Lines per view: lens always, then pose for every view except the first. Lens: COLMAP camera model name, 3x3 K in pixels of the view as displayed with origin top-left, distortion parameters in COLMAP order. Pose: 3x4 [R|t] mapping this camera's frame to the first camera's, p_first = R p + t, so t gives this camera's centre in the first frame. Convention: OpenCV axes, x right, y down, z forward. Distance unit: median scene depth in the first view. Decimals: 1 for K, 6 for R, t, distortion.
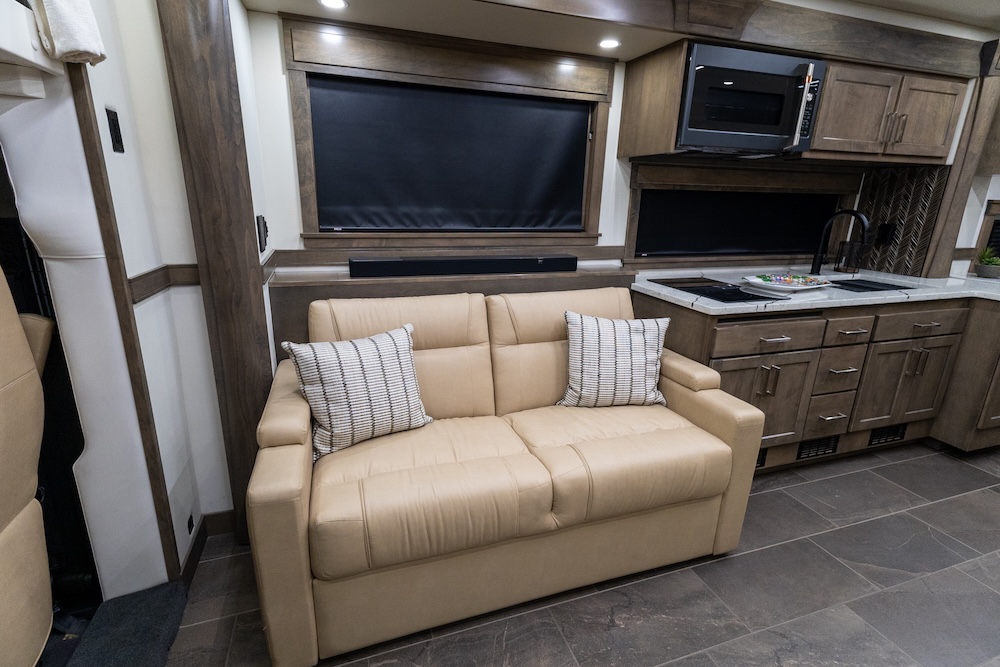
lens RADIAL K [[476.8, 0, 500.0], [0, 476.8, 333.5], [0, 0, 1]] dist [0.021645, -0.006019]
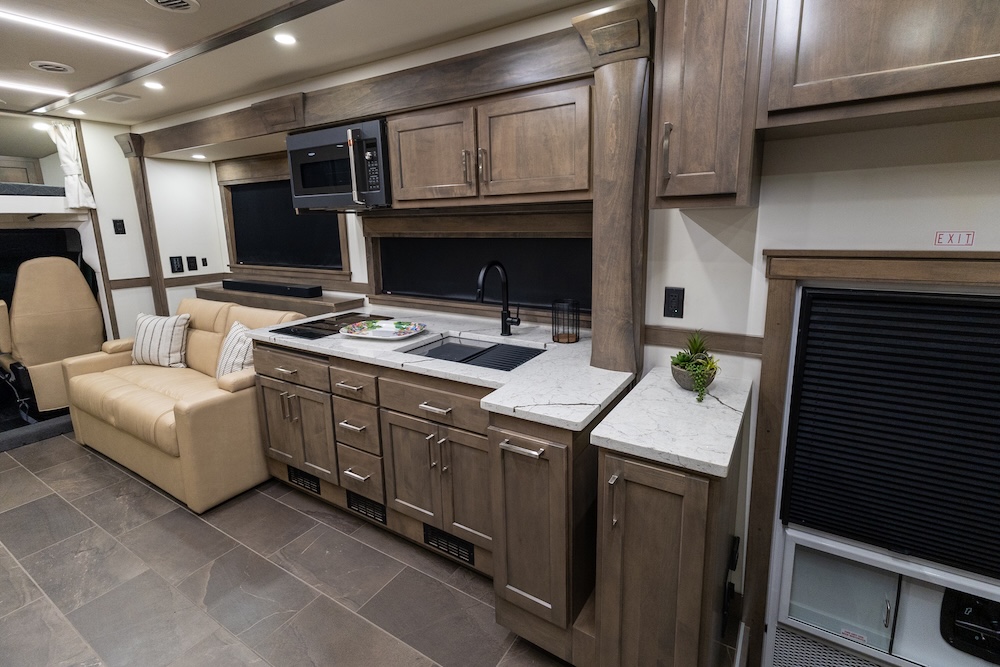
lens RADIAL K [[464.7, 0, 496.9], [0, 464.7, 311.9], [0, 0, 1]] dist [0.022567, -0.006020]
pose [[0.623993, 0.116082, -0.772760, 1.497831], [-0.182883, 0.983135, 0.000008, -0.188119], [0.759728, 0.141320, 0.634698, 0.561789]]
